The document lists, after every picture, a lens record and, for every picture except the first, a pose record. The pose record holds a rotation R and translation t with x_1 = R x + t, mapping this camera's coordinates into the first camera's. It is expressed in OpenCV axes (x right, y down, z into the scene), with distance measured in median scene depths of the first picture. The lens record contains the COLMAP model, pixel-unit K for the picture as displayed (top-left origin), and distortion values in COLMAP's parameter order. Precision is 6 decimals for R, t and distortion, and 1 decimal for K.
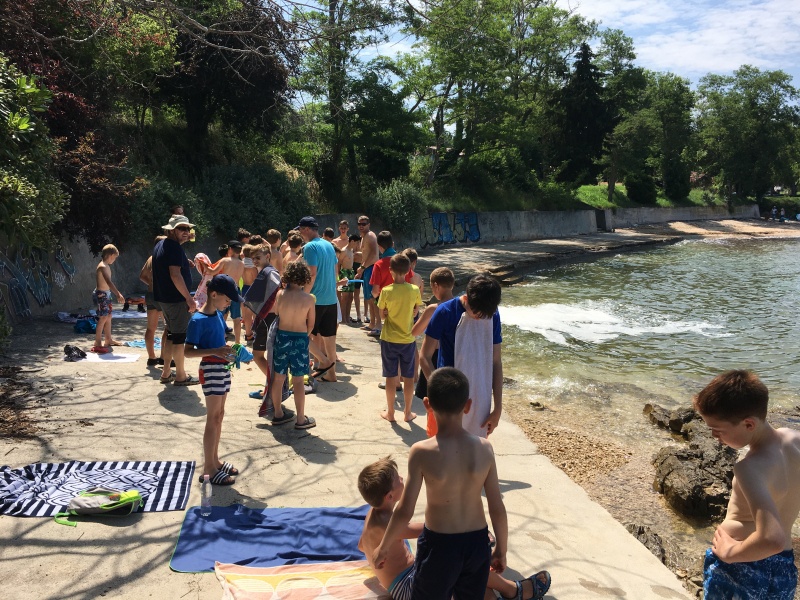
lens RADIAL K [[679.4, 0, 399.7], [0, 679.4, 297.1], [0, 0, 1]] dist [0.082473, -0.120320]
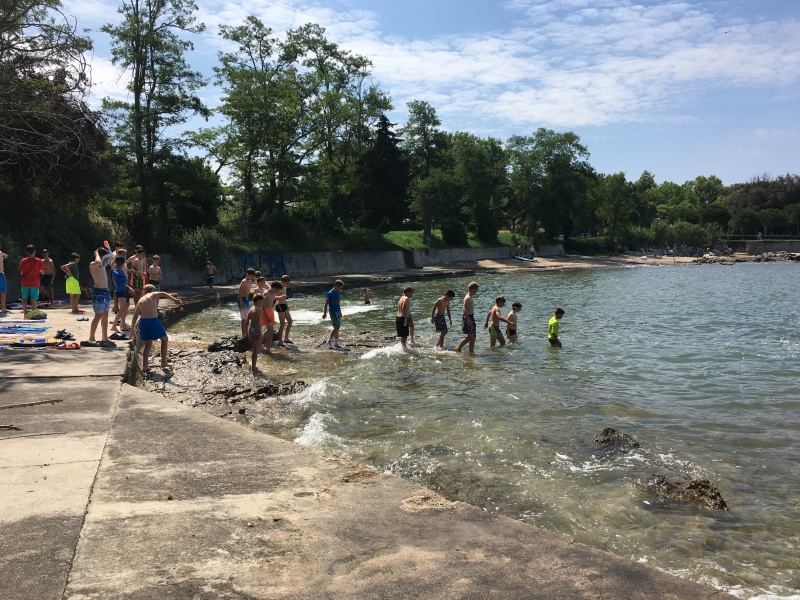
lens RADIAL K [[698.3, 0, 403.2], [0, 698.3, 301.0], [0, 0, 1]] dist [0.082290, -0.095749]
pose [[0.987425, -0.039107, 0.153174, 0.144313], [0.049560, 0.996652, -0.065027, 0.059691], [-0.150118, 0.071800, 0.986057, -0.297280]]
